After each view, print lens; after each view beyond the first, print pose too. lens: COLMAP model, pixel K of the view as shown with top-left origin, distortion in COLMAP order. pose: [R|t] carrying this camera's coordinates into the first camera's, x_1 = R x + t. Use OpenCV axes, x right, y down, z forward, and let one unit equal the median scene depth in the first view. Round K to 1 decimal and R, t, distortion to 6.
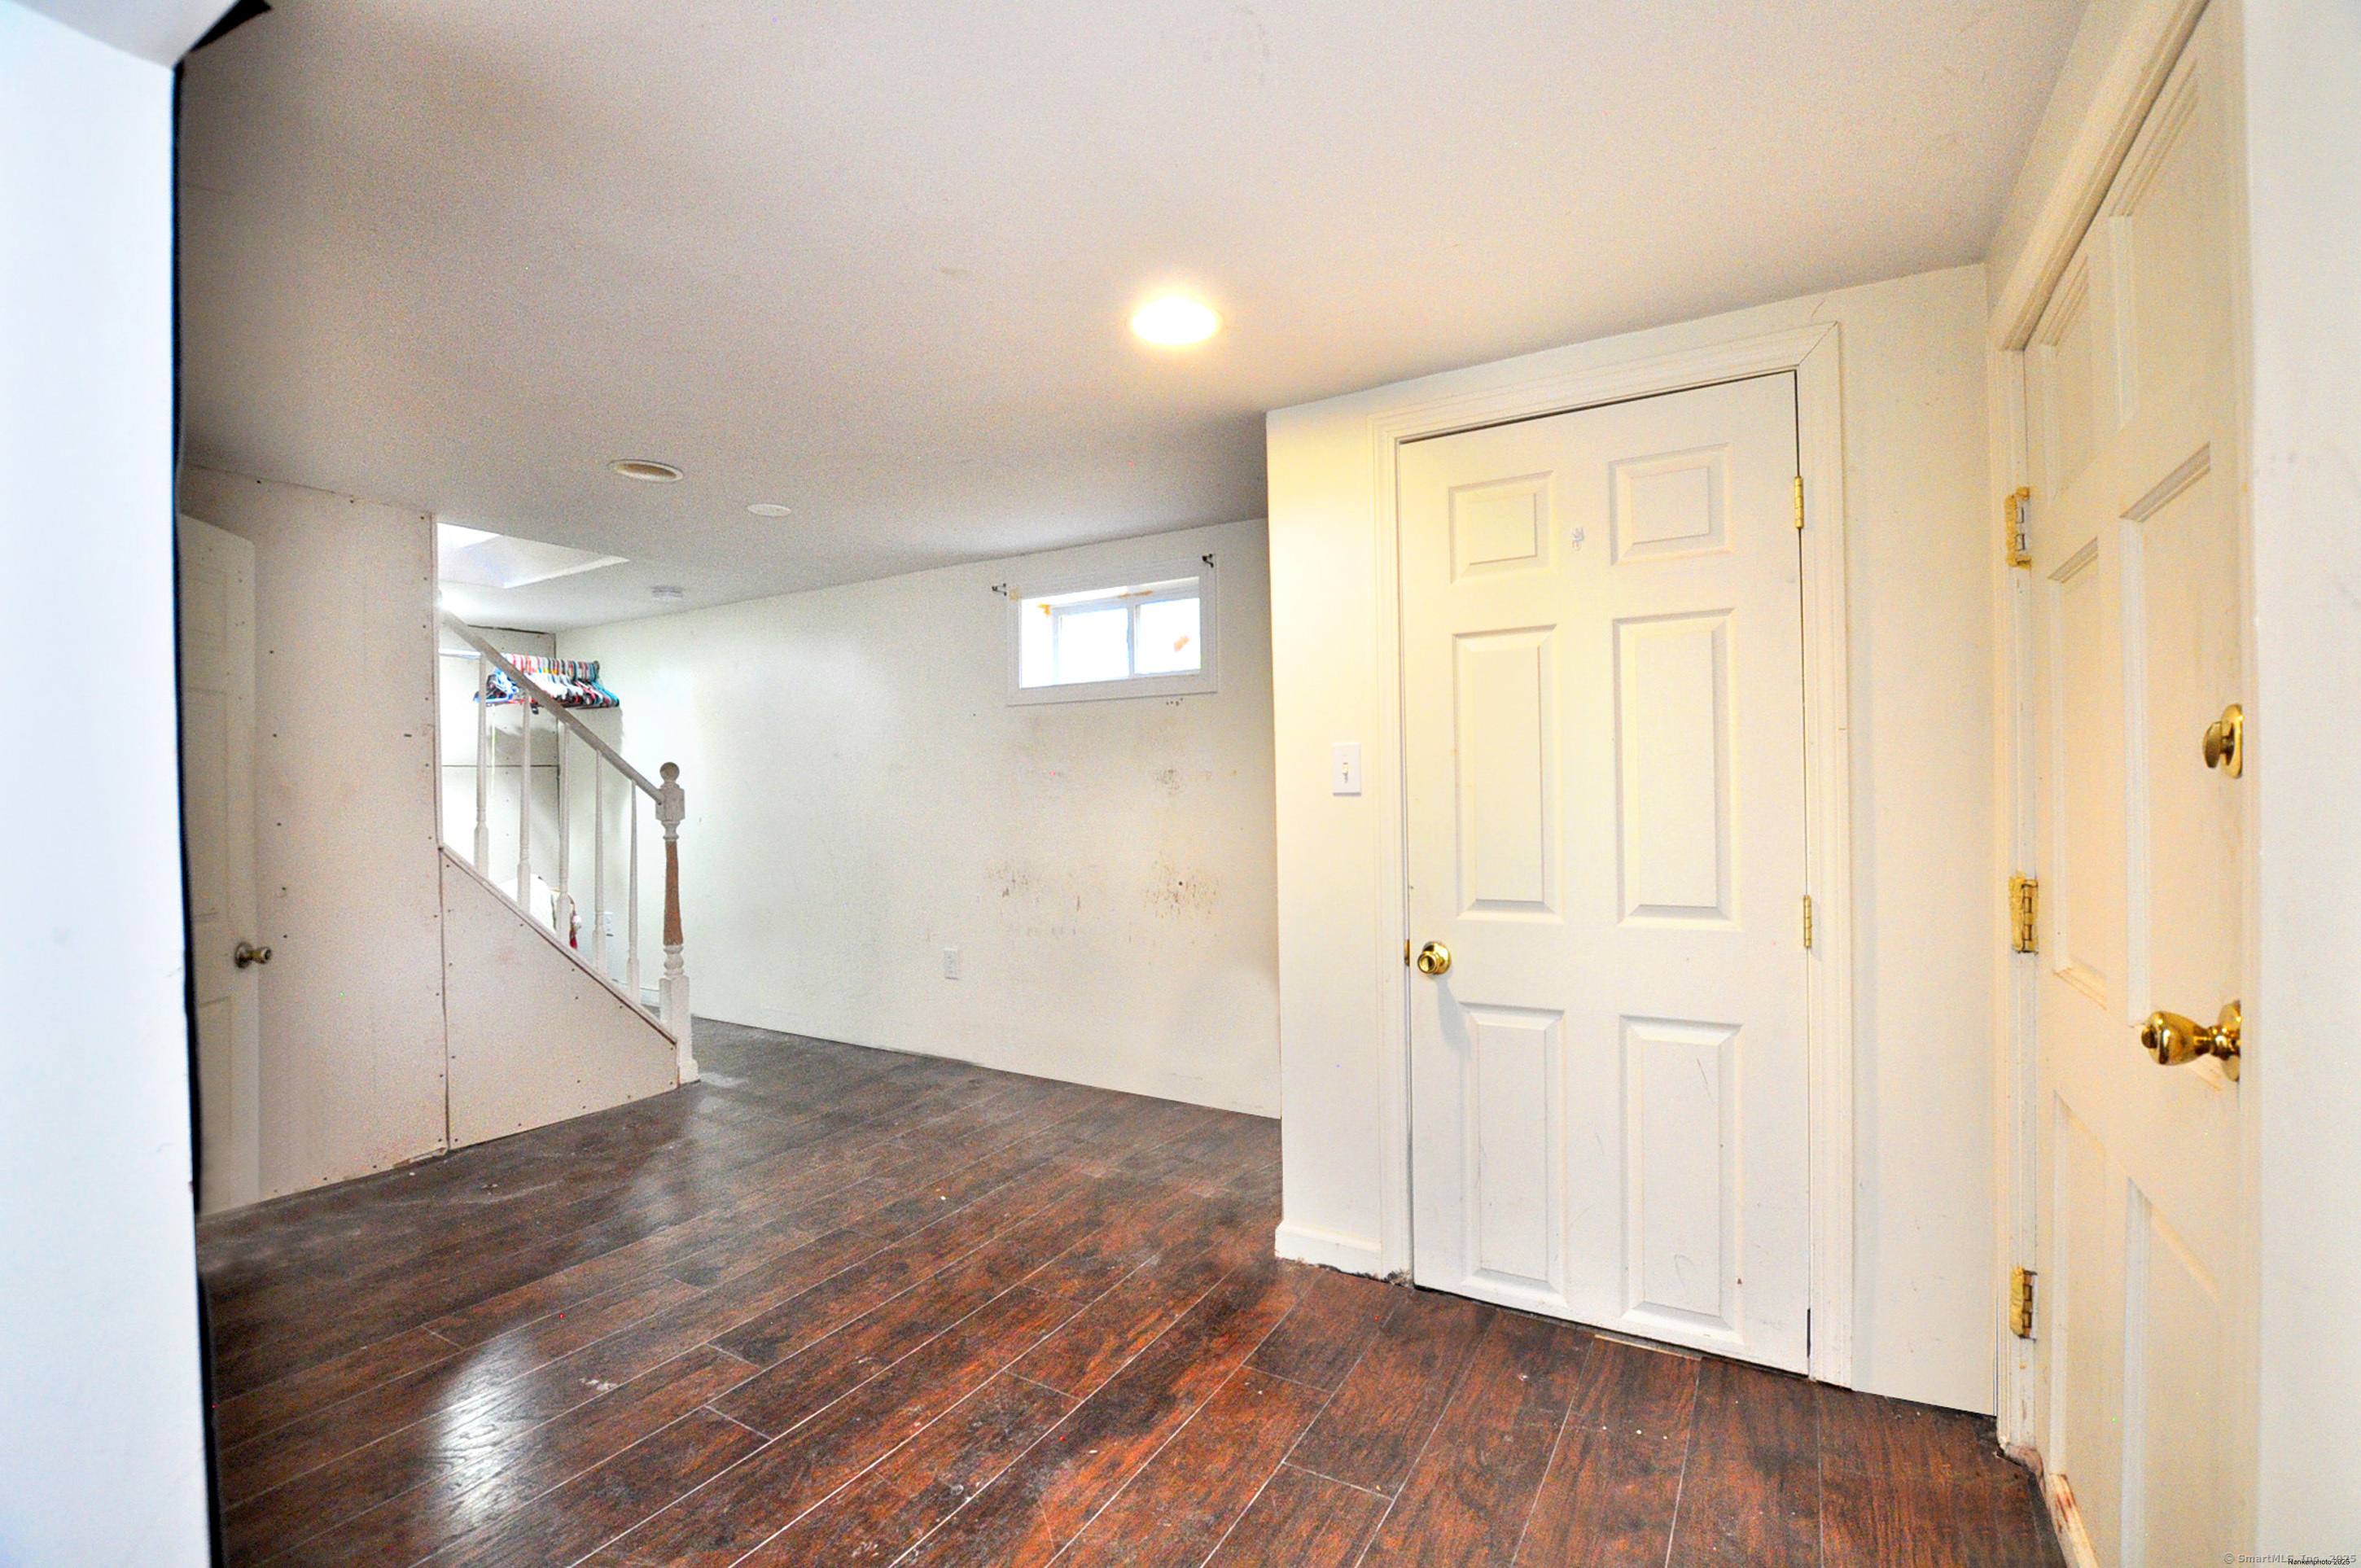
lens RADIAL K [[1044.3, 0, 1198.3], [0, 1044.3, 797.2], [0, 0, 1]] dist [-0.030795, 0.000139]
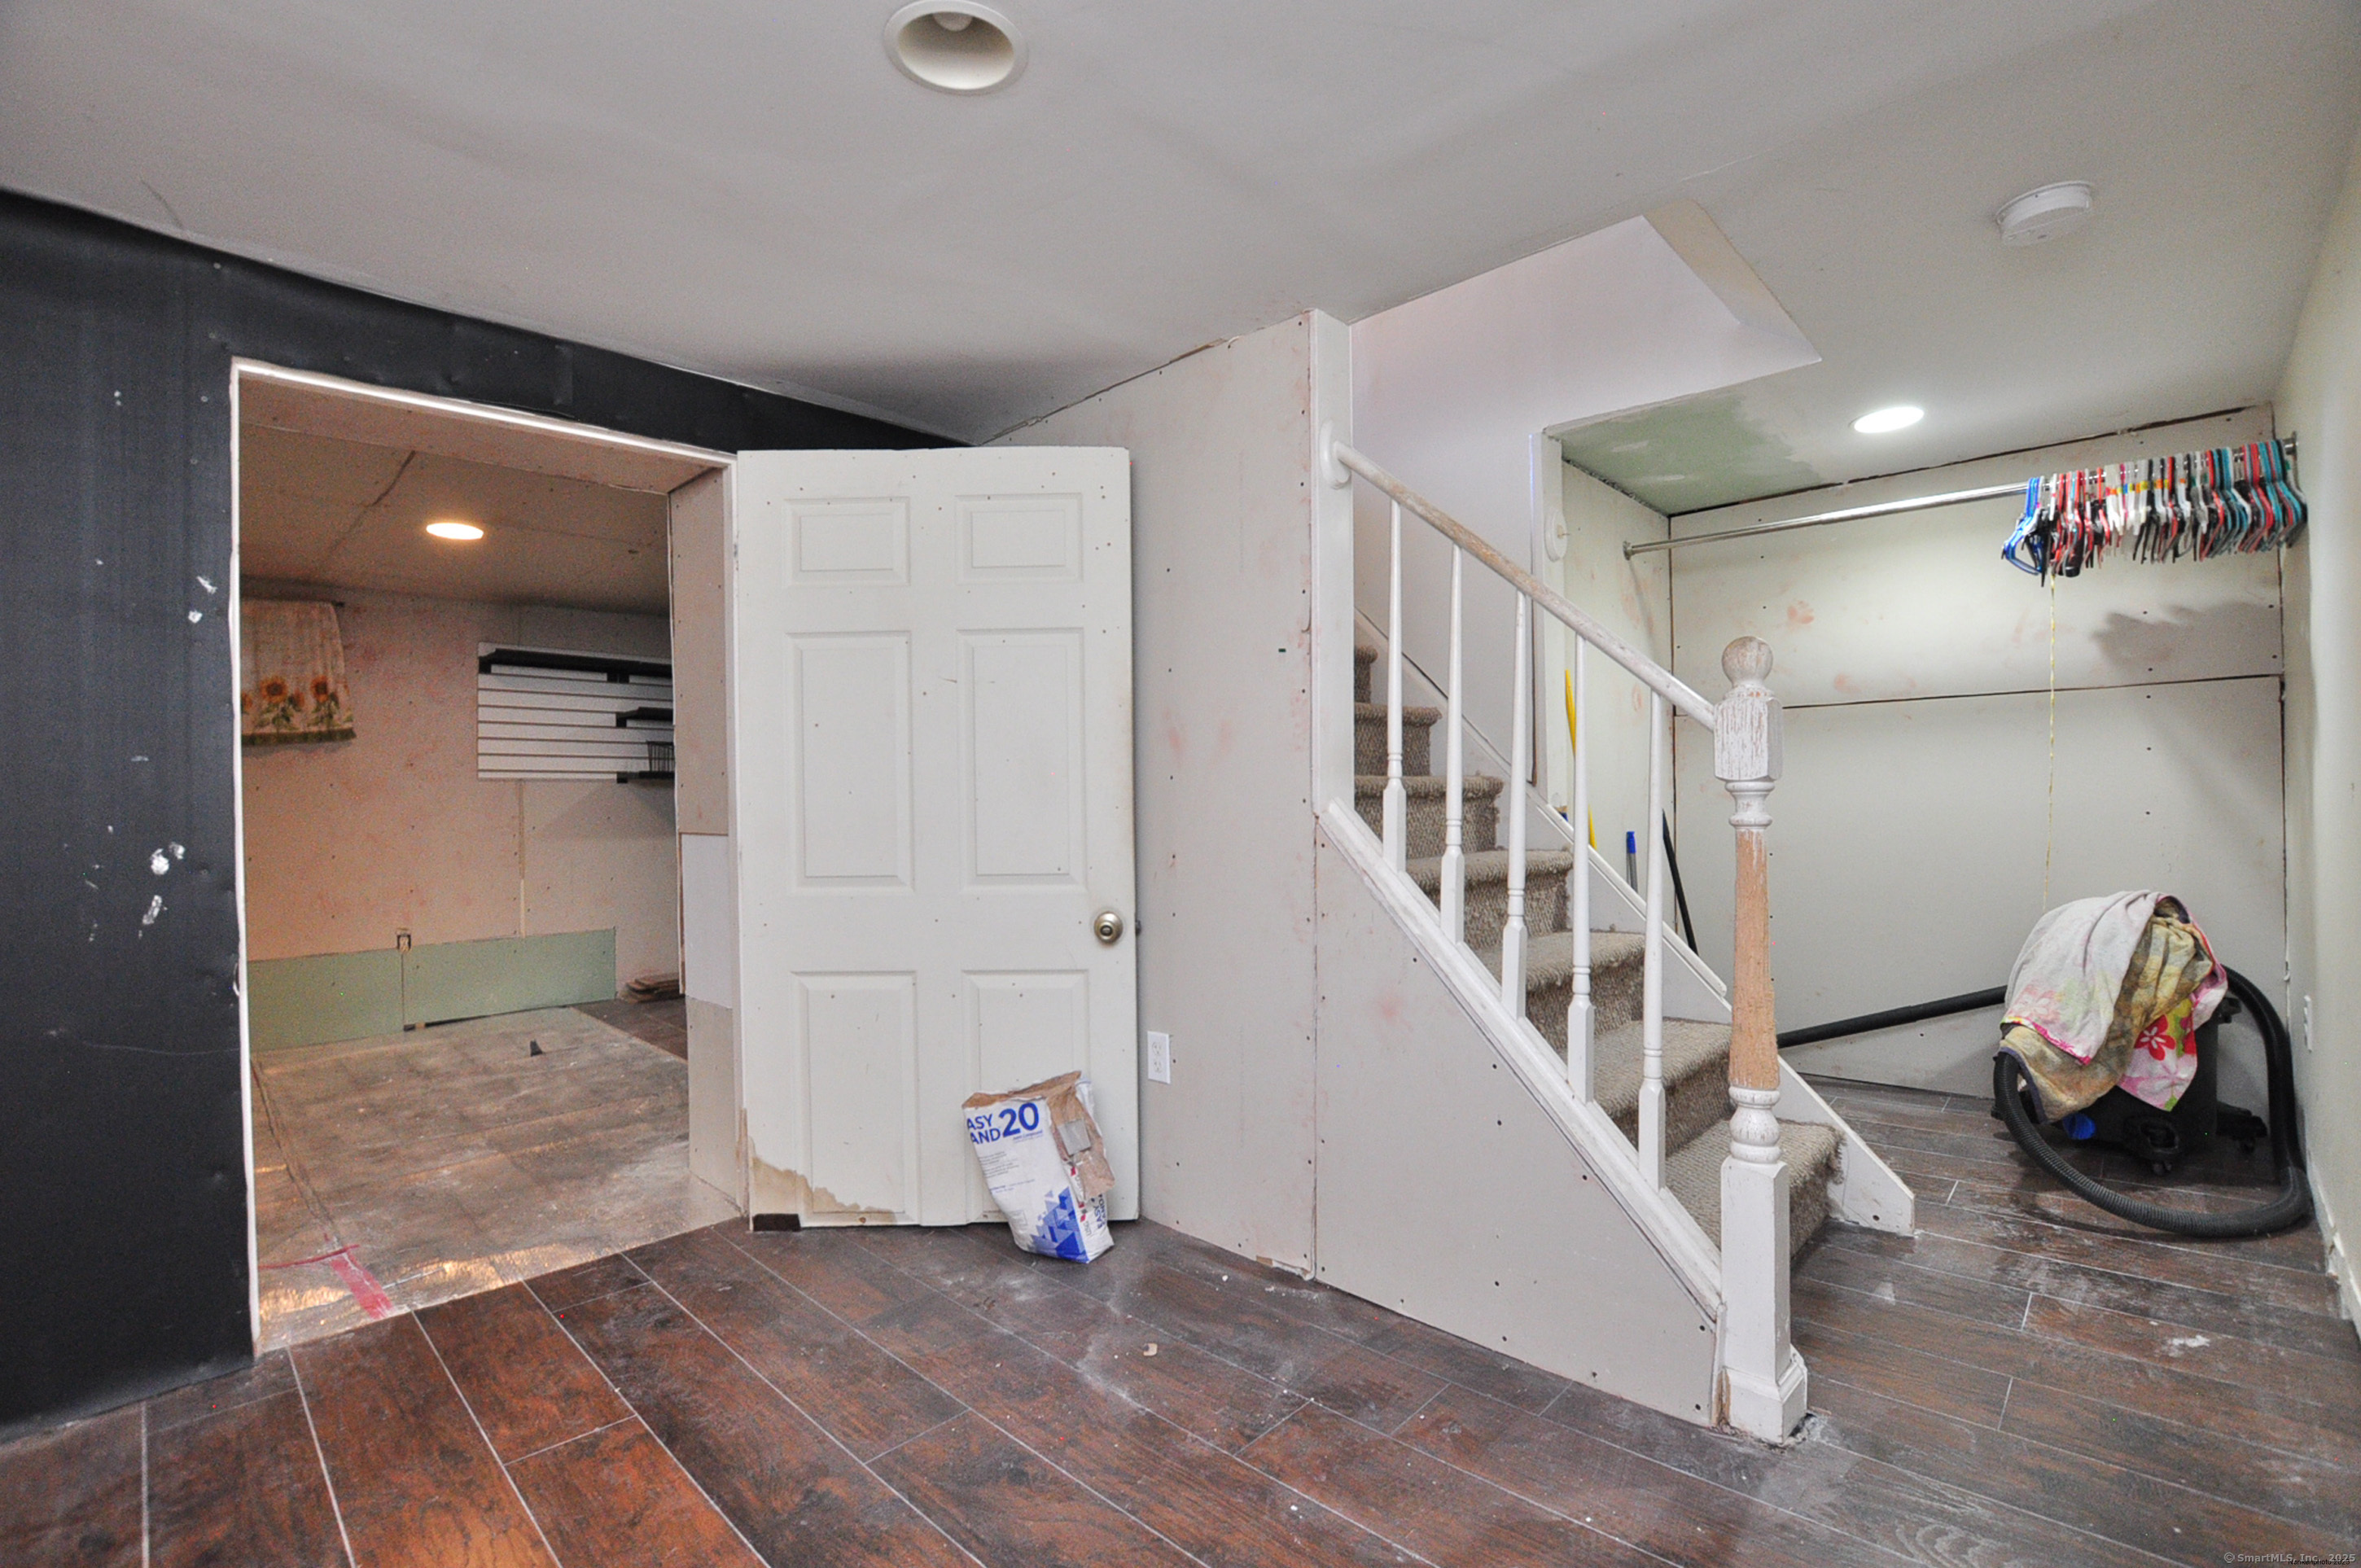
lens RADIAL K [[1044.3, 0, 1198.3], [0, 1044.3, 797.2], [0, 0, 1]] dist [-0.030795, 0.000139]
pose [[-0.231080, 0.021016, -0.972708, -0.077515], [0.007093, 0.999777, 0.019916, 0.023603], [0.972909, -0.002297, -0.231177, 1.106478]]
